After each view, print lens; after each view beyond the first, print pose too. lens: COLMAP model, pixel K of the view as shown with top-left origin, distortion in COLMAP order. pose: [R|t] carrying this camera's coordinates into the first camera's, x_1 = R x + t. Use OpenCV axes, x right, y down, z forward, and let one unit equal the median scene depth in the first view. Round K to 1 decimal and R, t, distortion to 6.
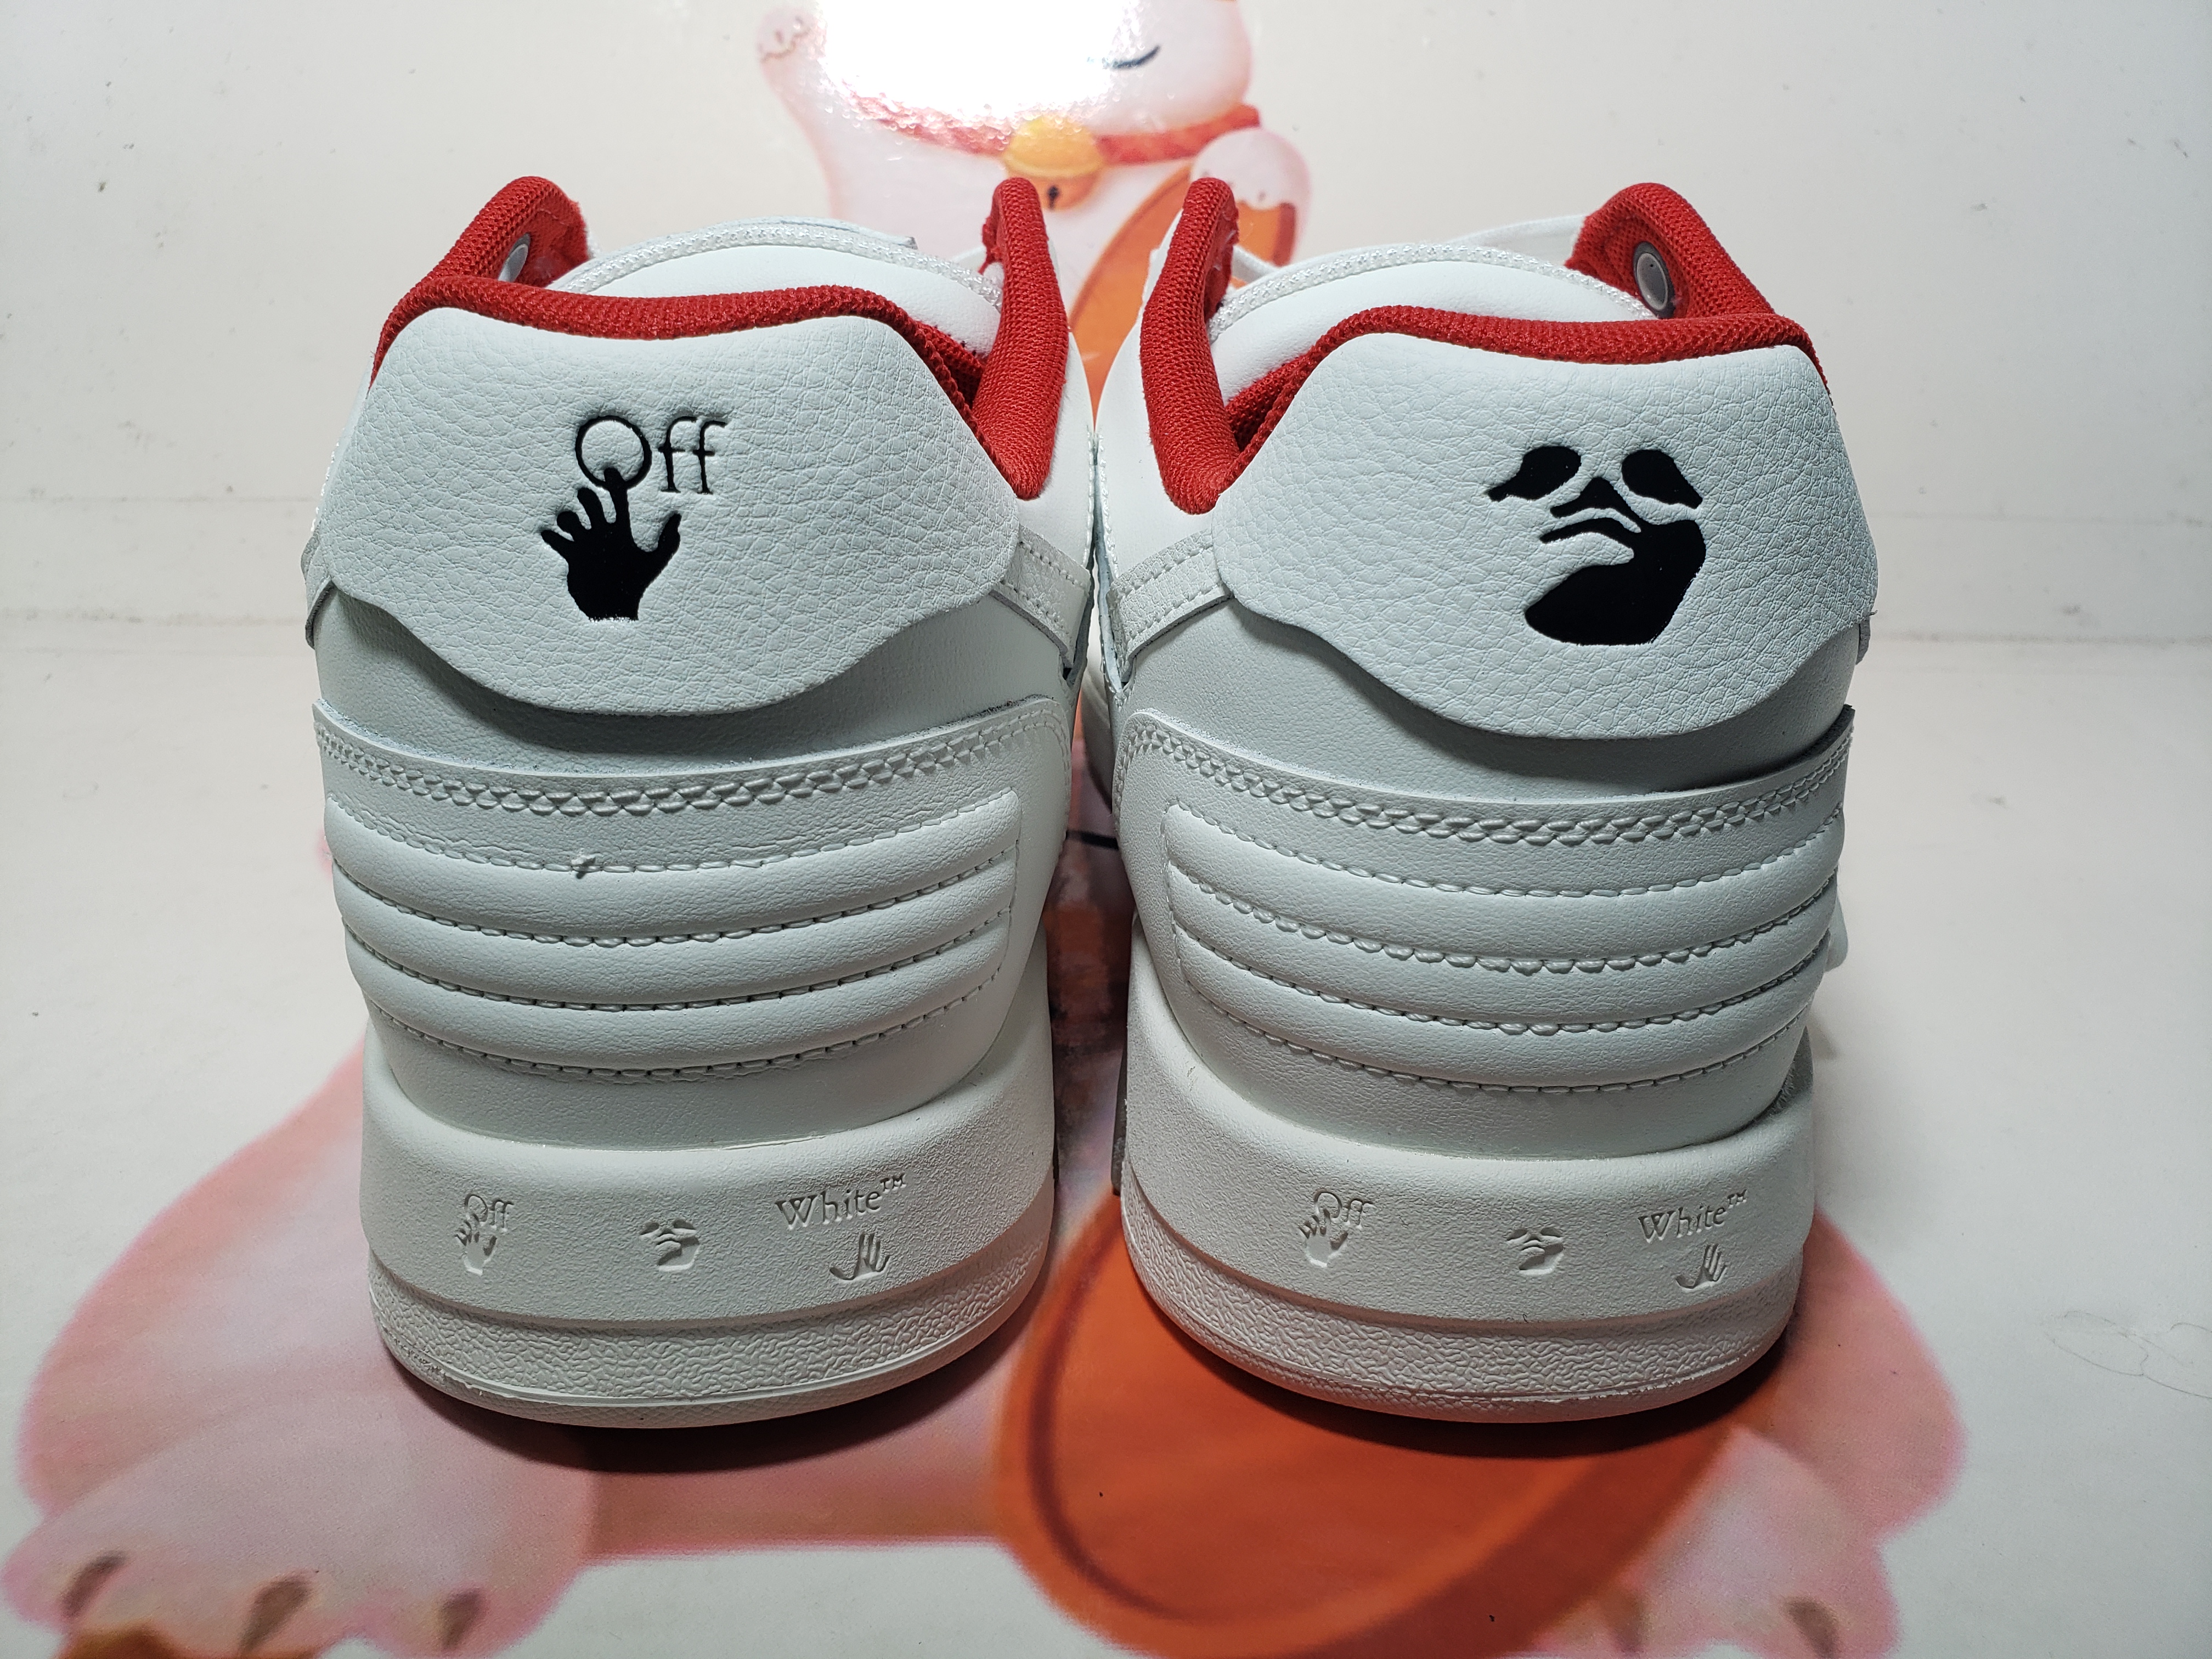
lens RADIAL K [[1688.1, 0, 1091.1], [0, 1688.1, 899.8], [0, 0, 1]] dist [-0.004699, 0.006617]
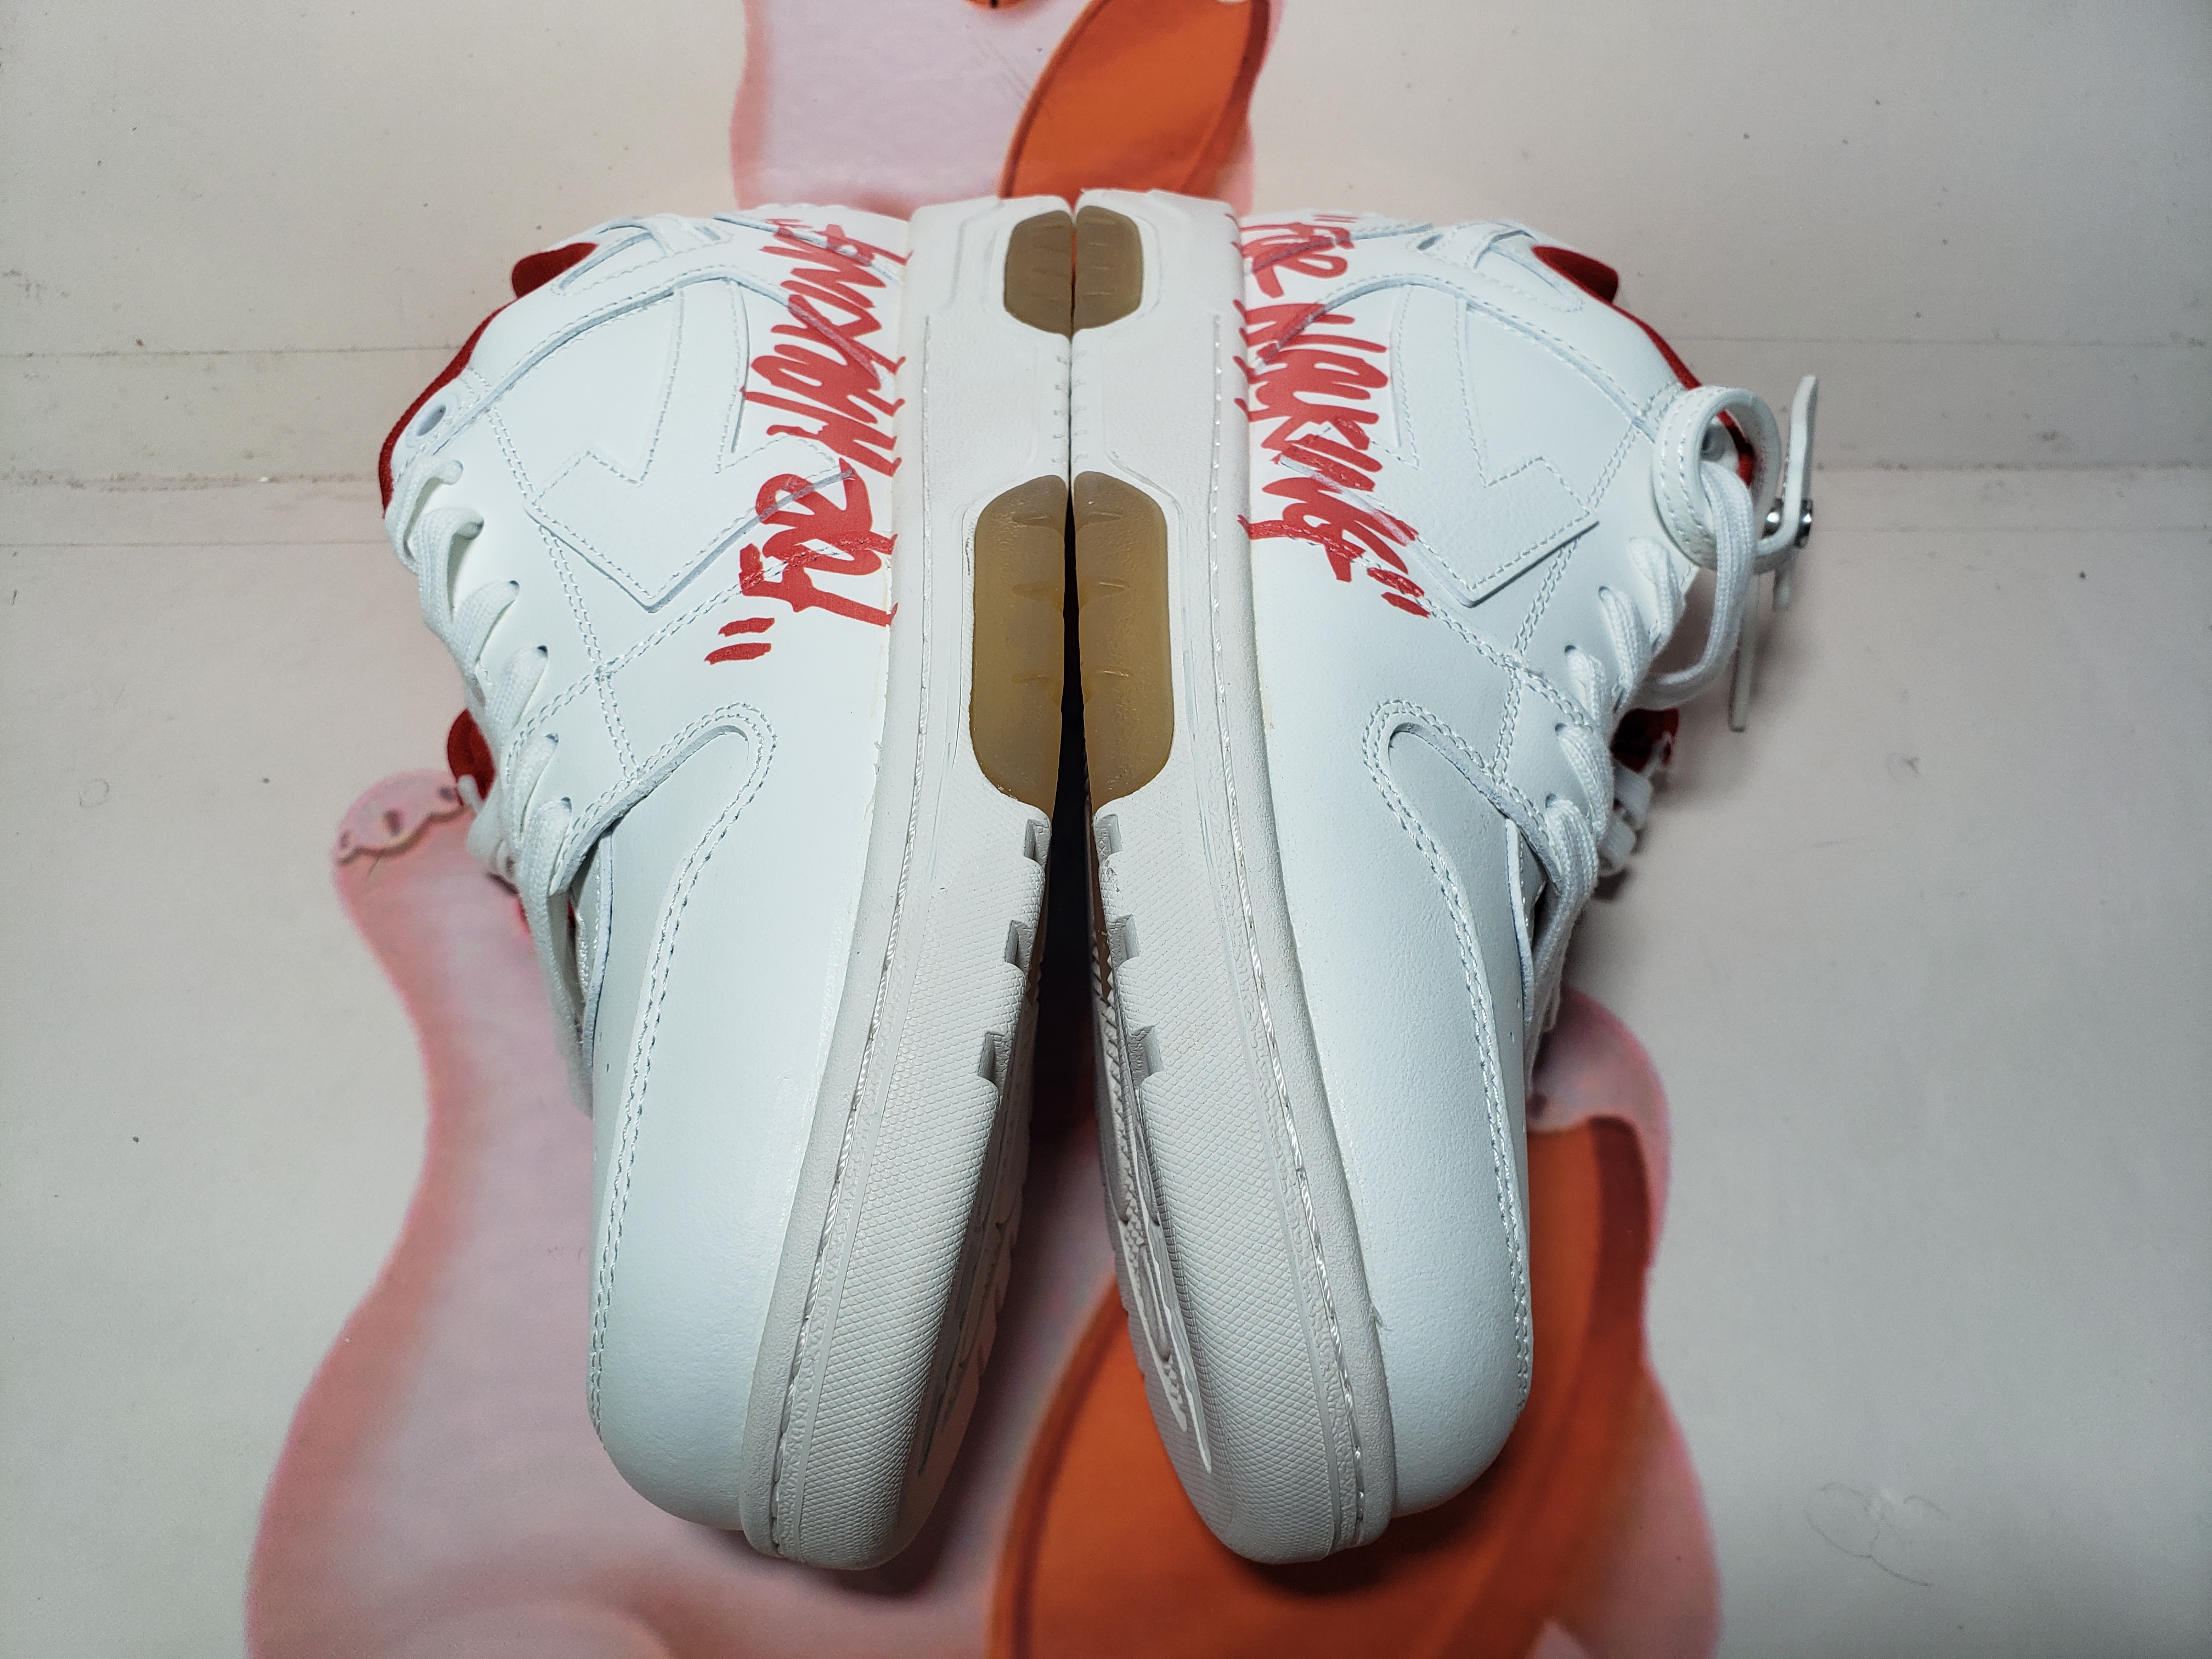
lens RADIAL K [[1652.6, 0, 1077.8], [0, 1652.6, 826.7], [0, 0, 1]] dist [0.016713, -0.008709]
pose [[0.999823, -0.018391, 0.003904, 0.007983], [0.015274, 0.915627, 0.401740, -0.364801], [-0.010963, -0.401609, 0.915746, 0.029452]]
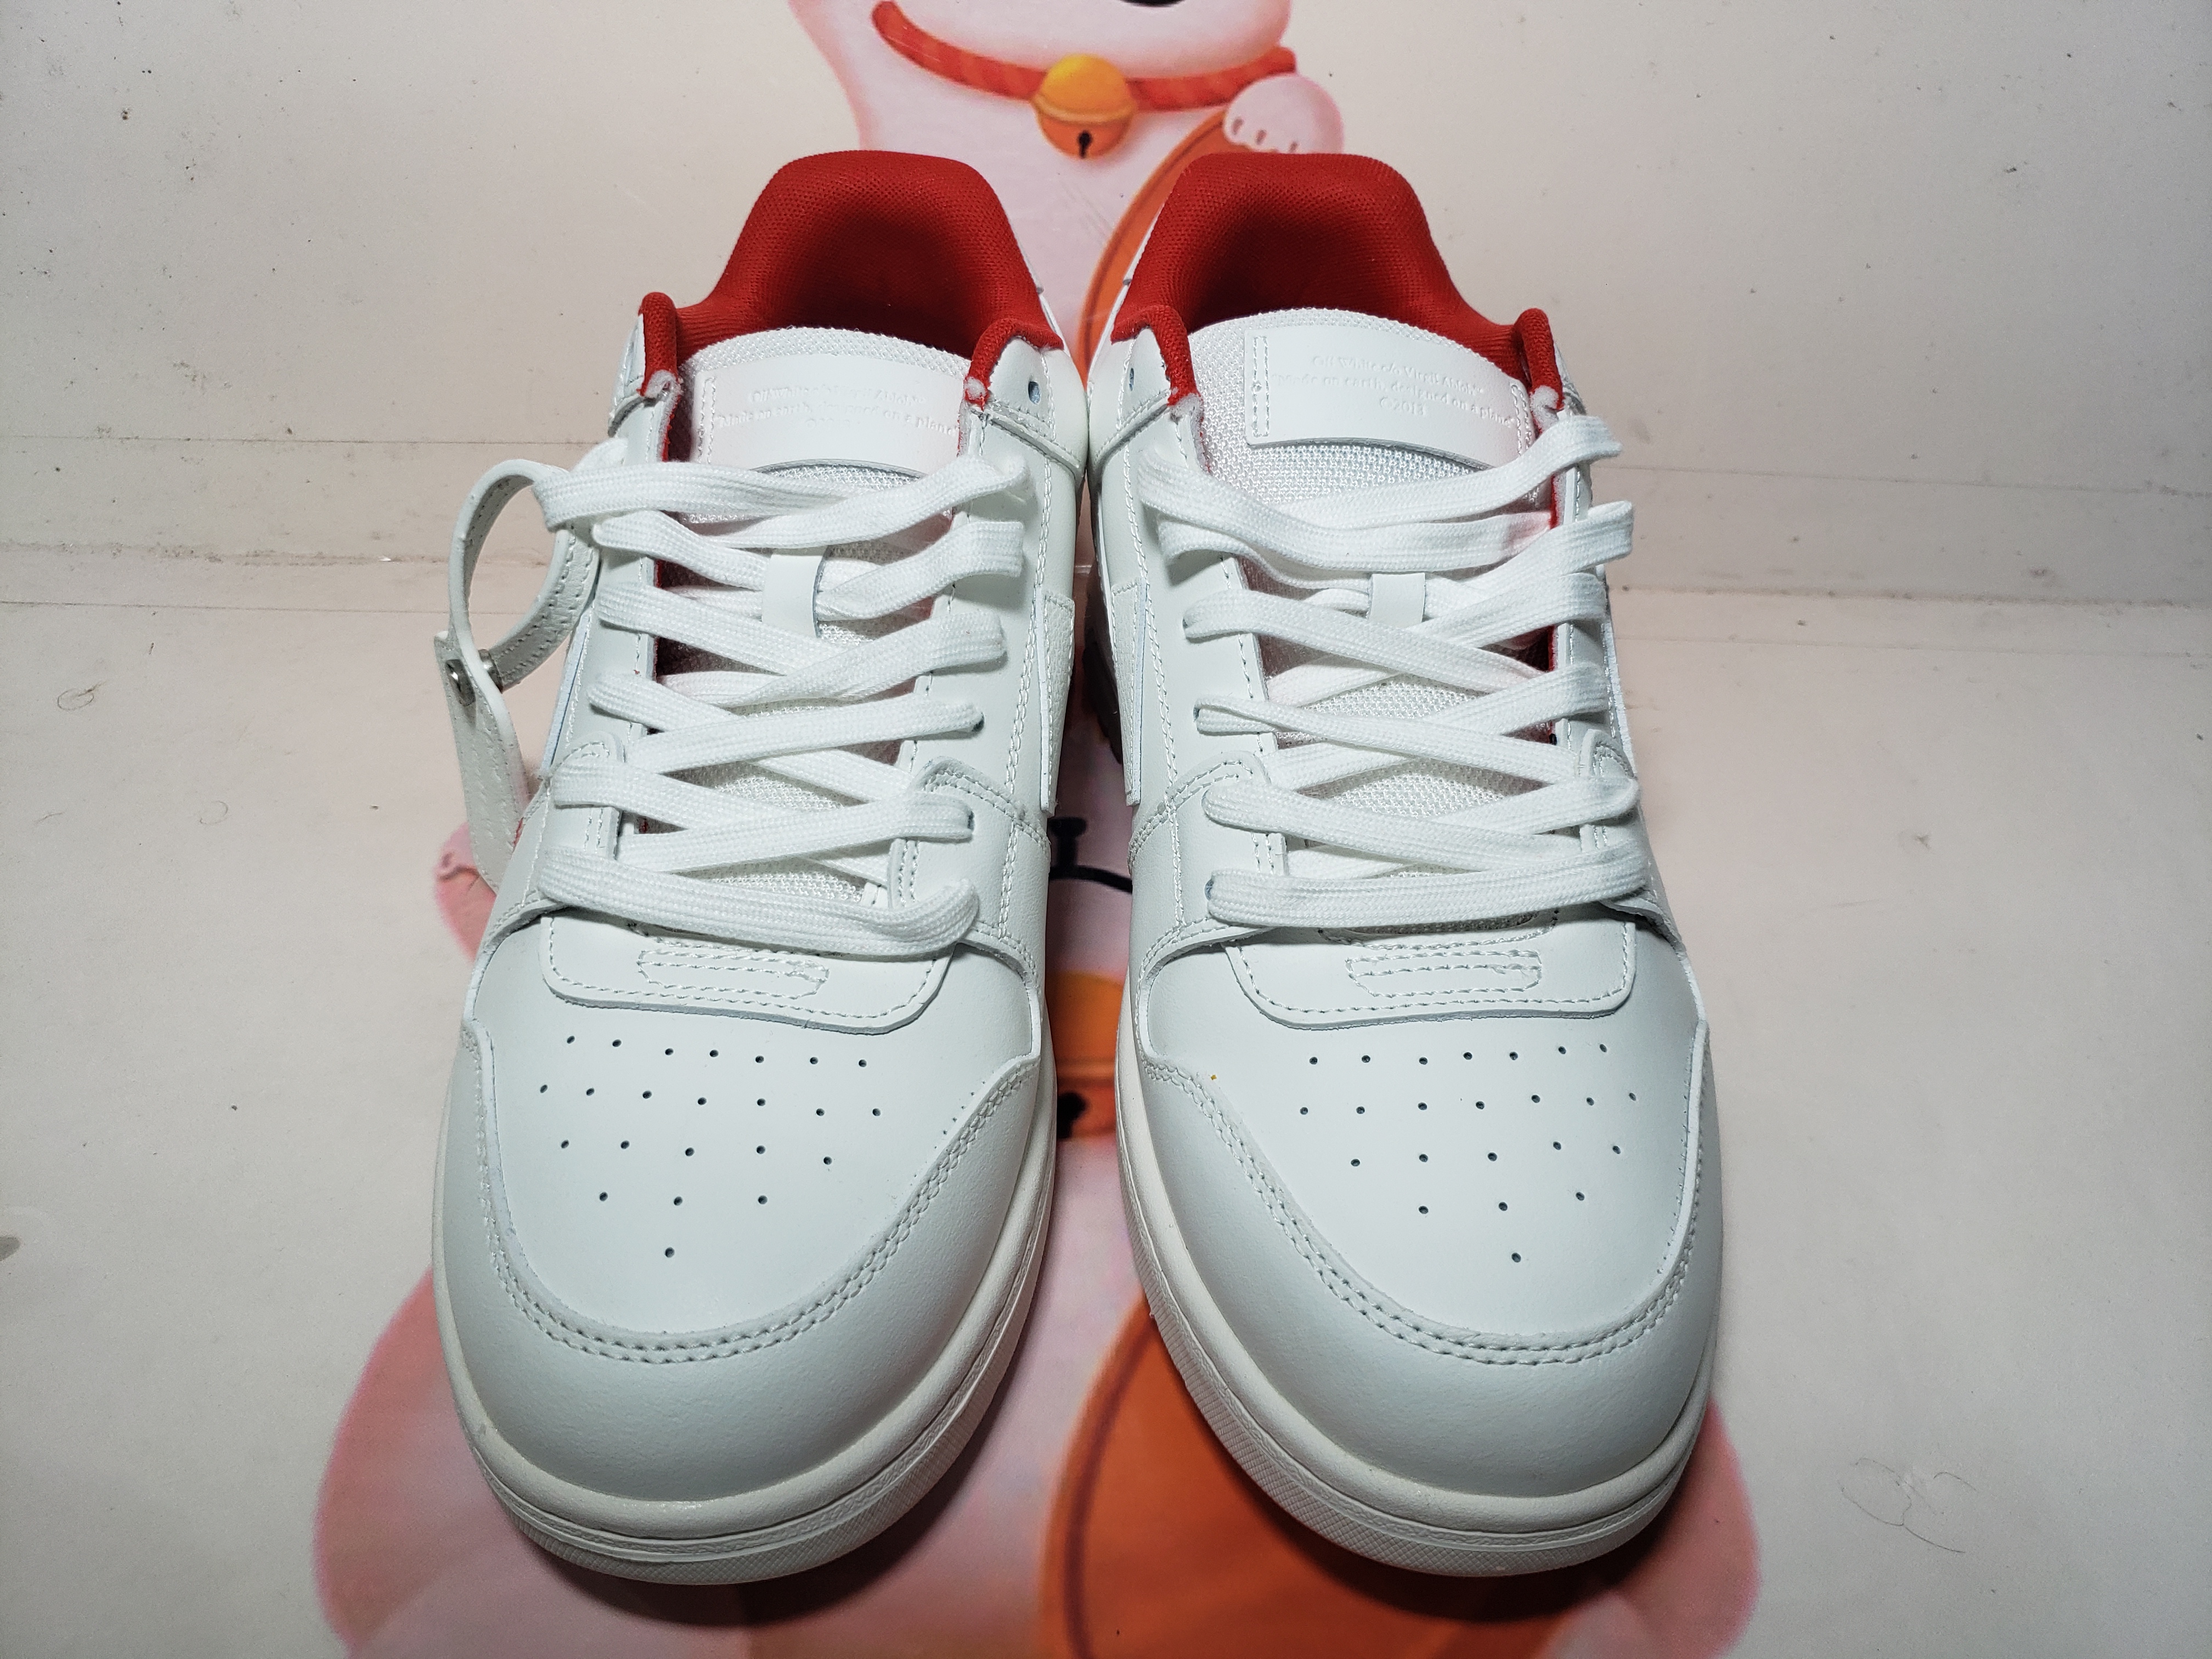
lens RADIAL K [[1676.9, 0, 1112.4], [0, 1676.9, 841.2], [0, 0, 1]] dist [0.001585, -0.005054]
pose [[0.999917, 0.012001, 0.004767, -0.005903], [-0.012834, 0.964375, 0.264226, -0.281473], [-0.001426, -0.264265, 0.964449, -0.063739]]
